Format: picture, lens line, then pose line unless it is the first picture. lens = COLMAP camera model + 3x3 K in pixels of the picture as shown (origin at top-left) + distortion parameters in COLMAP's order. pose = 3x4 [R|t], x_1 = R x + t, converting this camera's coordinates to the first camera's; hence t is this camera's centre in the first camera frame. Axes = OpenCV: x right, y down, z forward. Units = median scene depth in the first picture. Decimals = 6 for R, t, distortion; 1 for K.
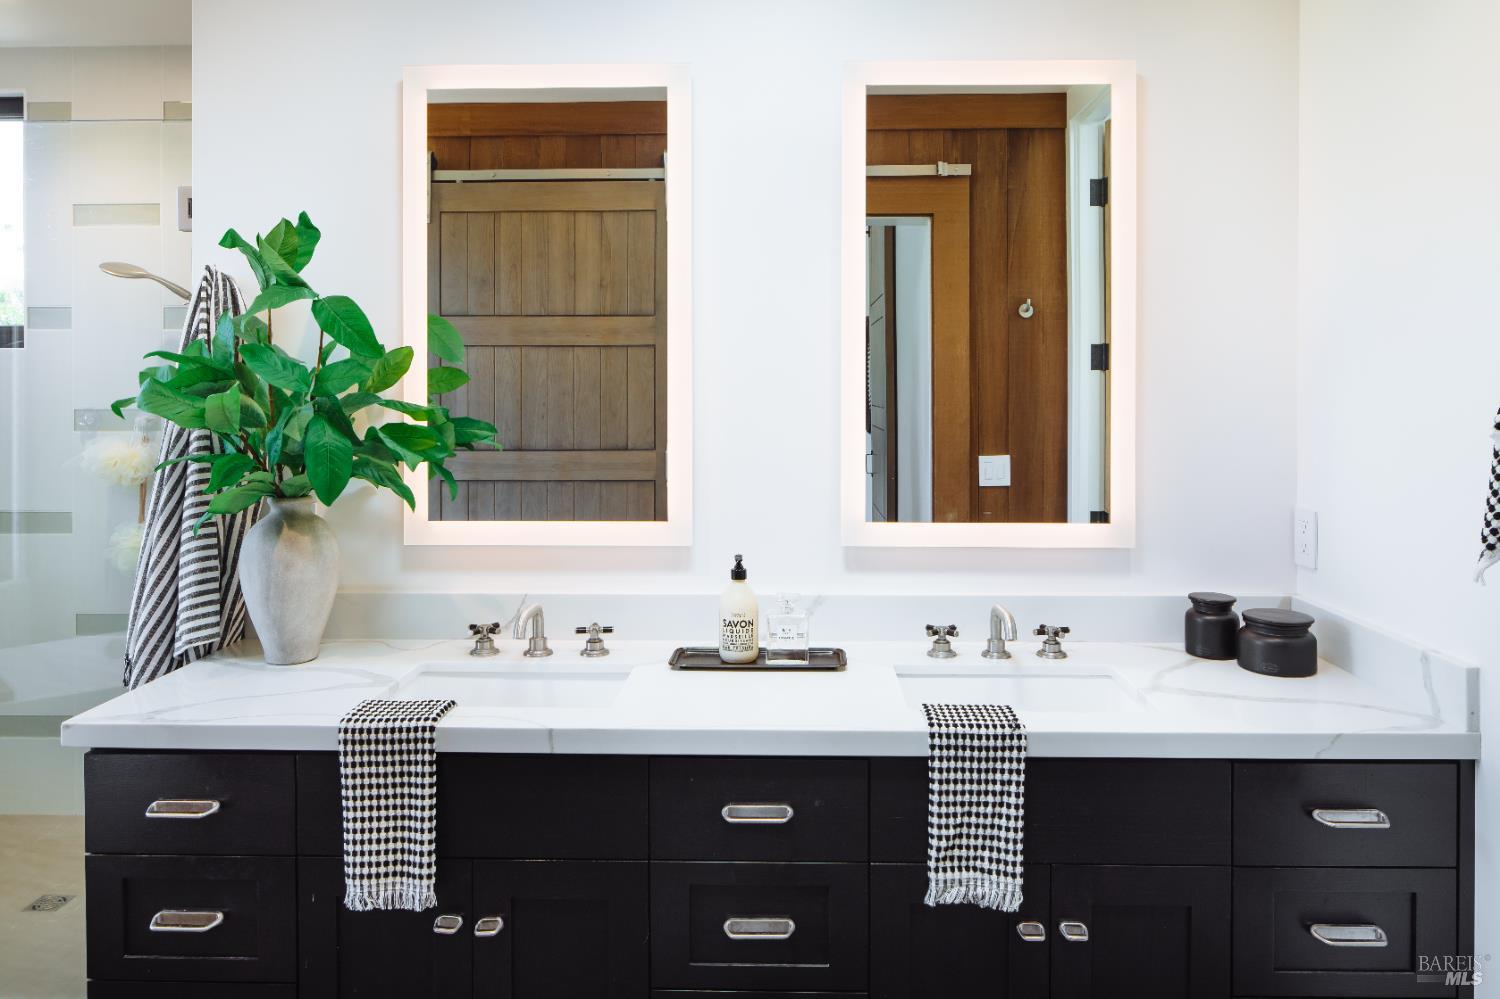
lens RADIAL K [[1017.1, 0, 758.9], [0, 1017.1, 405.0], [0, 0, 1]] dist [-0.006195, -0.000975]
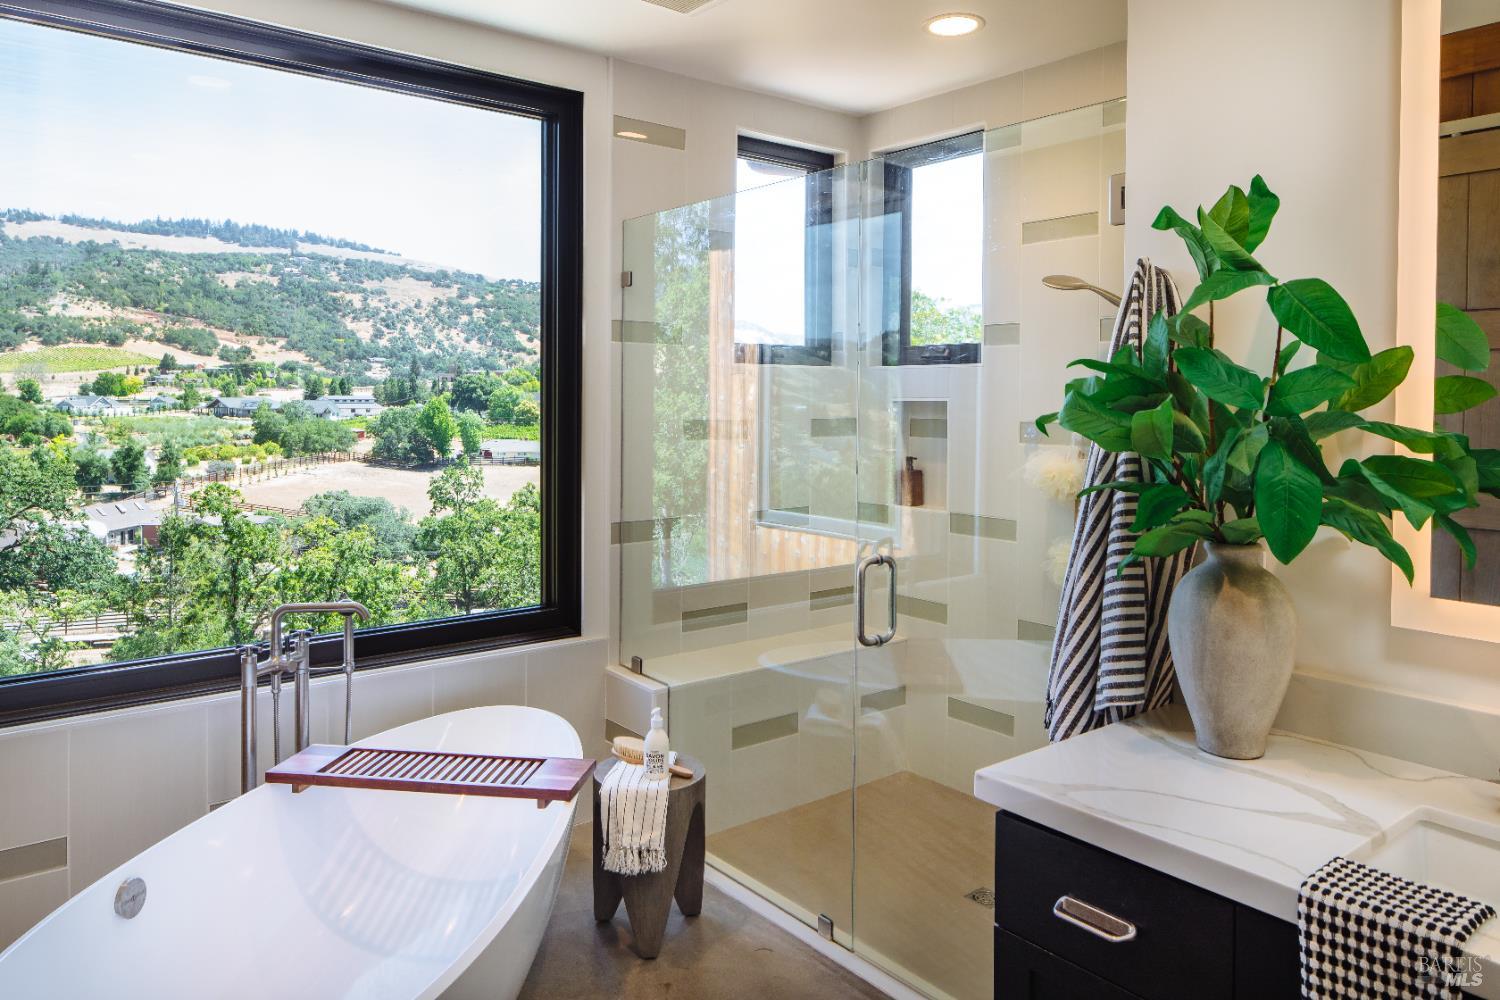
lens RADIAL K [[1017.1, 0, 758.9], [0, 1017.1, 405.5], [0, 0, 1]] dist [-0.006195, -0.000975]
pose [[0.650692, 0.010720, -0.759266, -0.106219], [-0.022201, 0.999741, -0.004911, -0.003392], [0.759017, 0.020052, 0.650762, 0.211901]]
